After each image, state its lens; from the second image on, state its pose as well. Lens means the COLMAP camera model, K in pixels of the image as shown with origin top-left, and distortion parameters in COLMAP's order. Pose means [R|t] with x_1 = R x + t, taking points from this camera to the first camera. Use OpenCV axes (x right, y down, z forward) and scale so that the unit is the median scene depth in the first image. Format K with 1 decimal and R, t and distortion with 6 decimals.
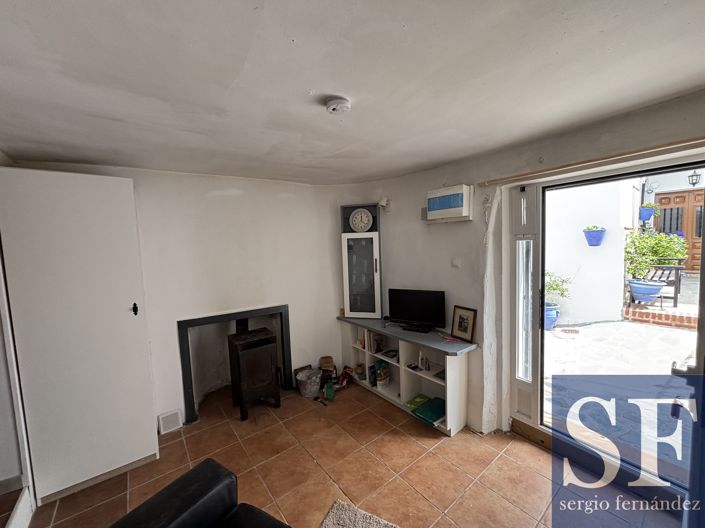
lens RADIAL K [[281.9, 0, 352.5], [0, 281.9, 264.0], [0, 0, 1]] dist [-0.000790, 0.000072]
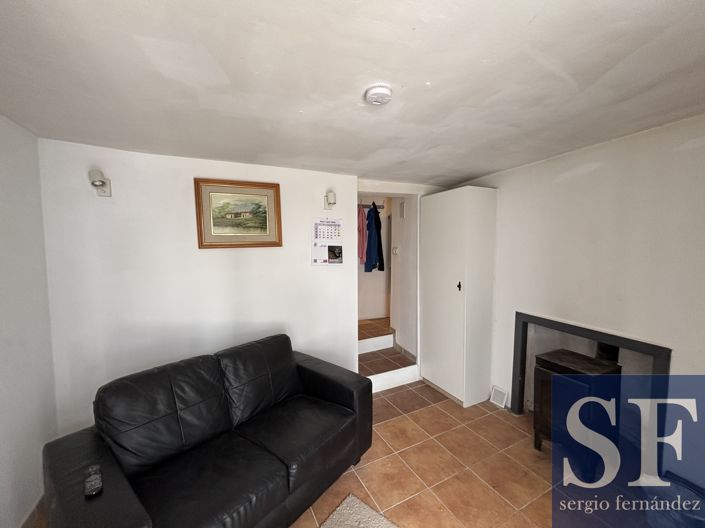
lens RADIAL K [[281.9, 0, 352.5], [0, 281.9, 264.0], [0, 0, 1]] dist [-0.000790, 0.000072]
pose [[-0.187156, 0.106237, -0.976569, 0.562388], [-0.060929, 0.990965, 0.119480, -0.066453], [0.980439, 0.081863, -0.178992, 0.673780]]
